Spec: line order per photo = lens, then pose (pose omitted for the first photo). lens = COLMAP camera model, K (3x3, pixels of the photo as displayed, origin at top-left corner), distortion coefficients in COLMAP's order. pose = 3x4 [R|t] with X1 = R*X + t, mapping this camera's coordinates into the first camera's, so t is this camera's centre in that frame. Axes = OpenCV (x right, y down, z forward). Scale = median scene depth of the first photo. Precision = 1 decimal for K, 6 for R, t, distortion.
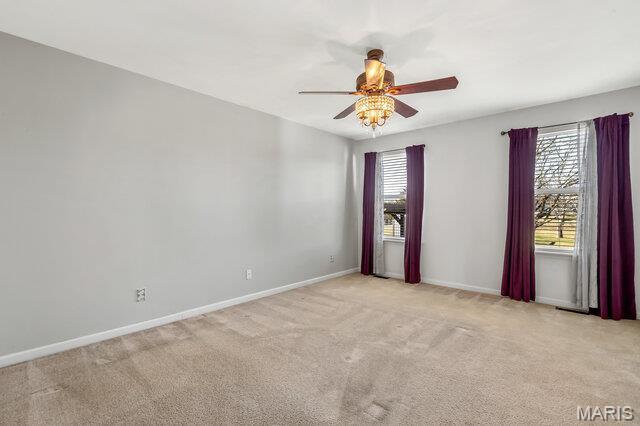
lens RADIAL K [[291.0, 0, 317.6], [0, 291.0, 209.4], [0, 0, 1]] dist [-0.001873, -0.000674]
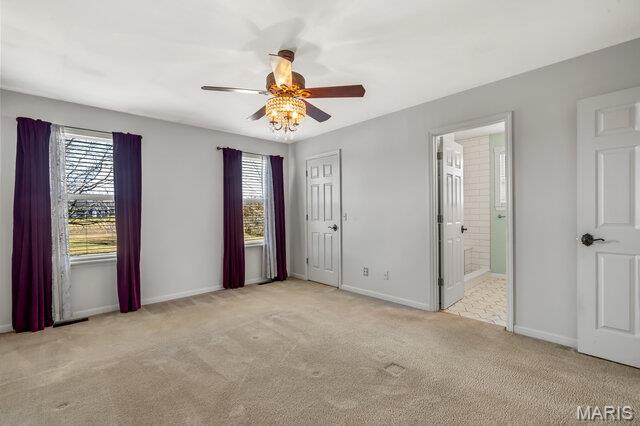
lens RADIAL K [[291.0, 0, 317.0], [0, 291.0, 213.7], [0, 0, 1]] dist [-0.001873, -0.000674]
pose [[0.088423, -0.010956, 0.996023, -0.514537], [0.007431, 0.999919, 0.010339, -0.013491], [-0.996055, 0.006487, 0.088497, 0.557160]]
